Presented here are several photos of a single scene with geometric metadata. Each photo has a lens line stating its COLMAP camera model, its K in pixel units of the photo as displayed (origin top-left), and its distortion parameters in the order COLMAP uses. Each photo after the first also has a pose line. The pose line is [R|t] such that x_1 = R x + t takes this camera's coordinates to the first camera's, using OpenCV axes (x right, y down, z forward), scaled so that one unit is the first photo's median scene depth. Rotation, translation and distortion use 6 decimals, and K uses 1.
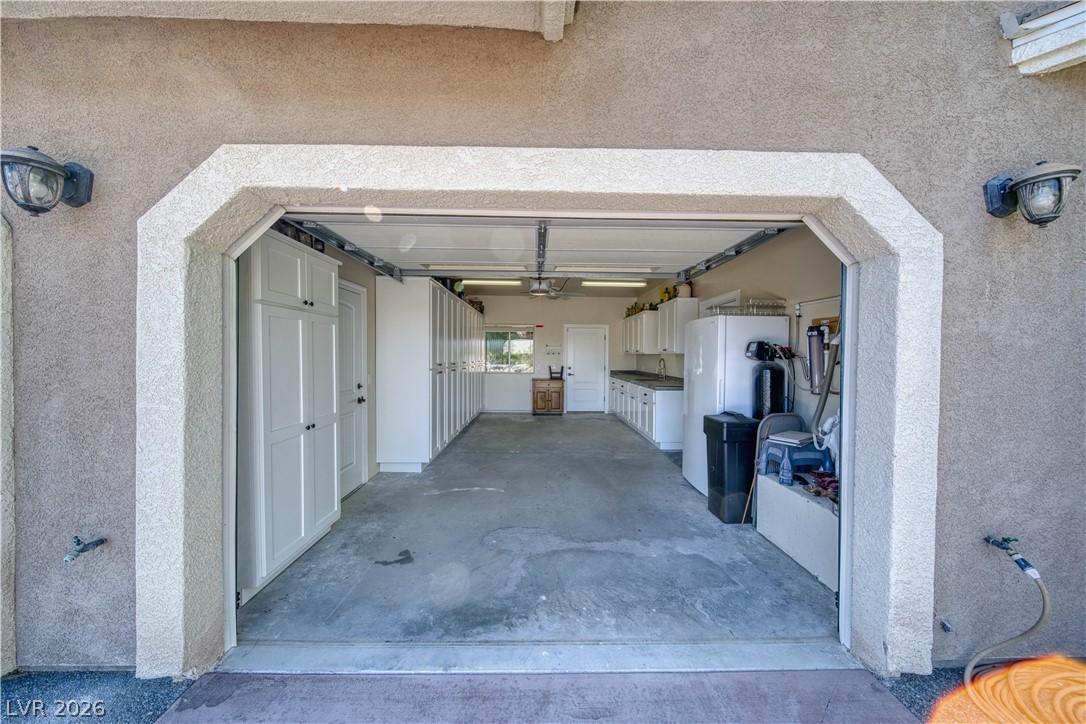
lens RADIAL K [[380.9, 0, 544.5], [0, 380.9, 367.1], [0, 0, 1]] dist [-0.002292, -0.000695]
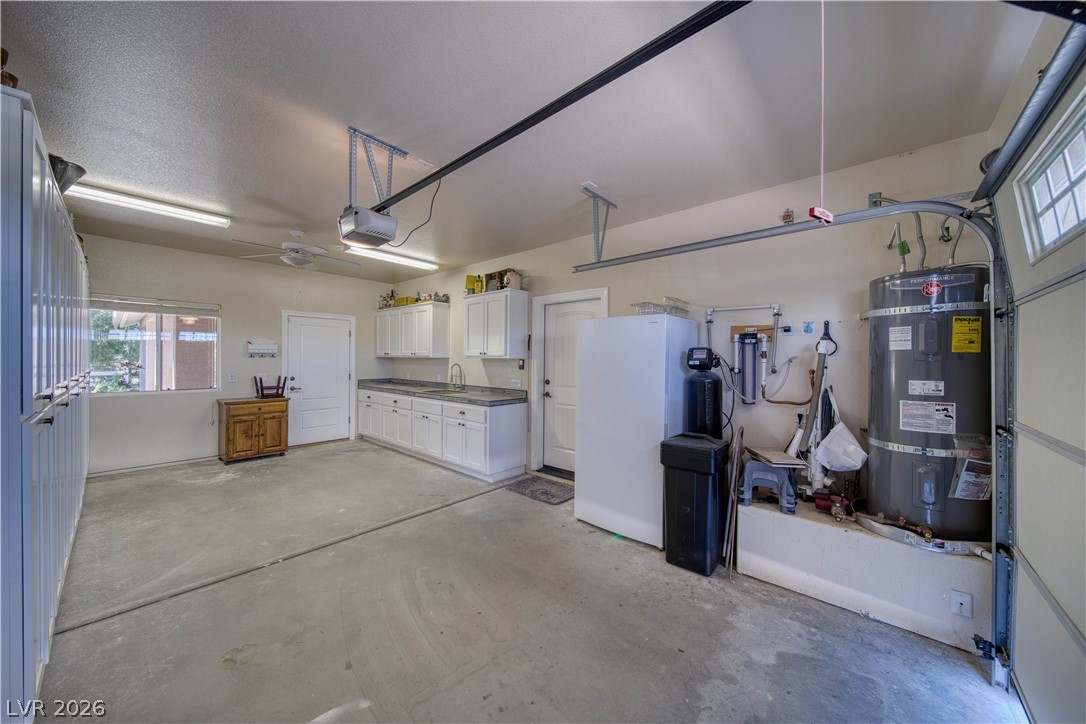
lens RADIAL K [[380.9, 0, 544.8], [0, 380.9, 357.0], [0, 0, 1]] dist [-0.002292, -0.000695]
pose [[0.675726, -0.000501, 0.737153, -0.270414], [0.020507, 0.999626, -0.018119, -0.031309], [-0.736868, 0.027360, 0.675483, 0.559925]]
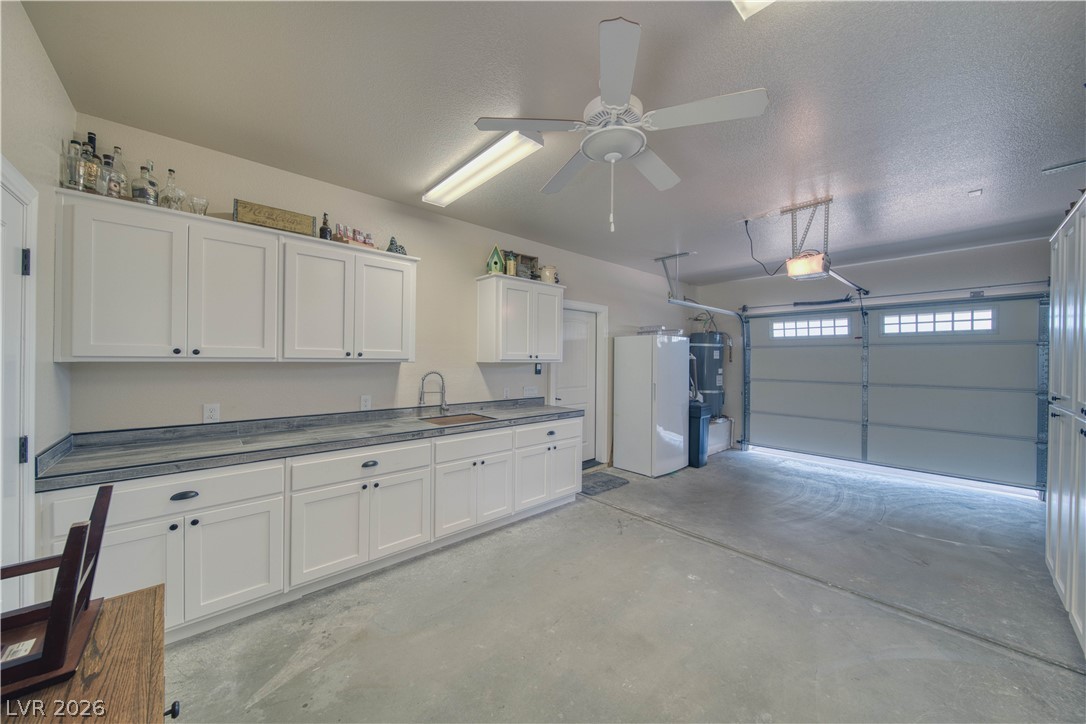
lens RADIAL K [[380.9, 0, 542.2], [0, 380.9, 357.0], [0, 0, 1]] dist [-0.002292, -0.000695]
pose [[-0.656038, -0.013638, 0.754604, -0.250924], [0.008439, 0.999642, 0.025402, -0.090447], [-0.754680, 0.023033, -0.655688, 2.110464]]
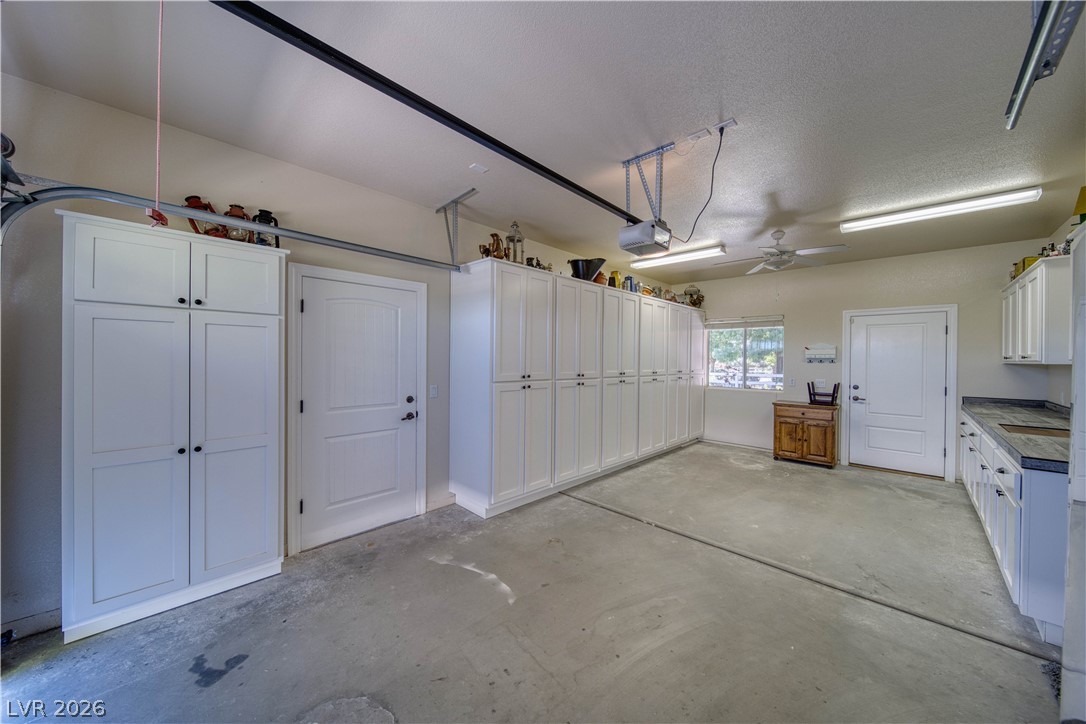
lens RADIAL K [[380.9, 0, 540.6], [0, 380.9, 360.1], [0, 0, 1]] dist [-0.002292, -0.000695]
pose [[0.697236, 0.004132, -0.716830, 0.324351], [-0.027682, 0.999393, -0.021164, -0.028909], [0.716307, 0.034599, 0.696927, 0.598376]]
